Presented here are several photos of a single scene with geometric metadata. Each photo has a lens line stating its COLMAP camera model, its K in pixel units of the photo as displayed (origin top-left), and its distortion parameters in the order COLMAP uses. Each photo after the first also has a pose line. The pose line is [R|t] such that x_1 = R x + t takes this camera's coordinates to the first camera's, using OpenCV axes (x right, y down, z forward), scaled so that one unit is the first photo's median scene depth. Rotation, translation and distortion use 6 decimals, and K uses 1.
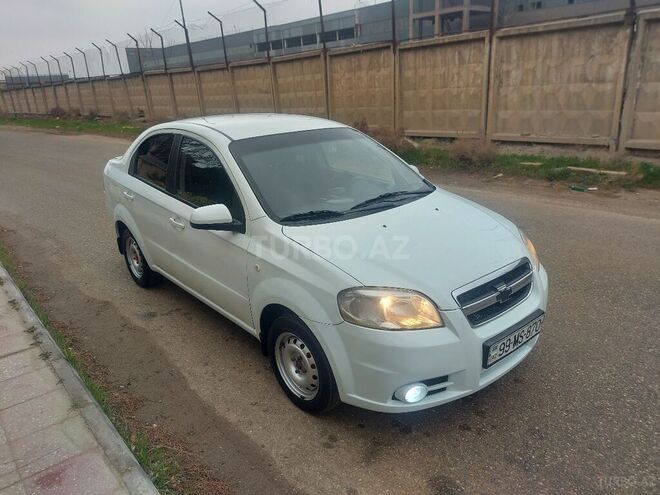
lens RADIAL K [[476.8, 0, 328.8], [0, 476.8, 255.0], [0, 0, 1]] dist [0.072946, -0.083273]
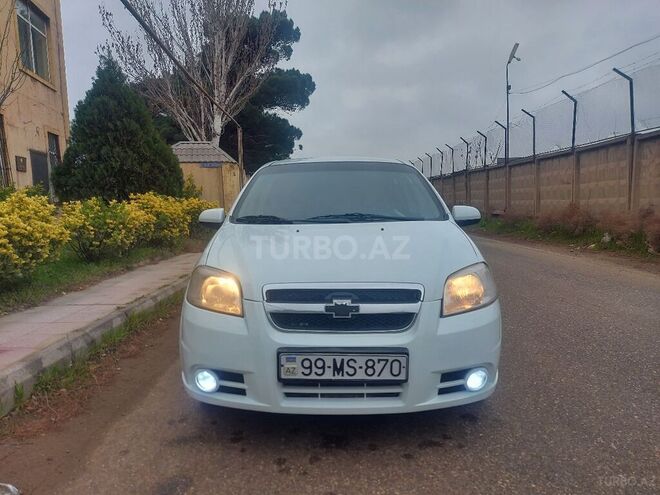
lens RADIAL K [[476.8, 0, 332.7], [0, 476.8, 249.8], [0, 0, 1]] dist [0.072946, -0.083273]
pose [[0.756135, 0.101221, -0.646540, 0.152009], [-0.239911, 0.962057, -0.129960, 0.016264], [0.608854, 0.253379, 0.751729, 0.059395]]
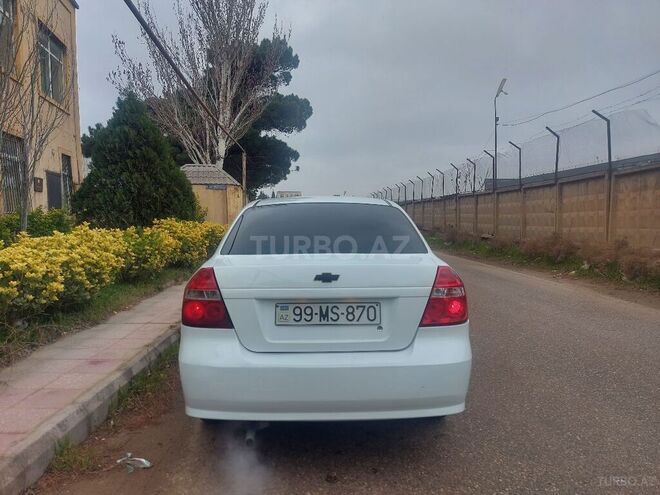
lens RADIAL K [[476.8, 0, 333.3], [0, 476.8, 248.5], [0, 0, 1]] dist [0.072946, -0.083273]
pose [[0.770632, 0.091131, -0.630731, 0.168944], [-0.252243, 0.952512, -0.170570, 0.019431], [0.585235, 0.290545, 0.757023, 0.002697]]
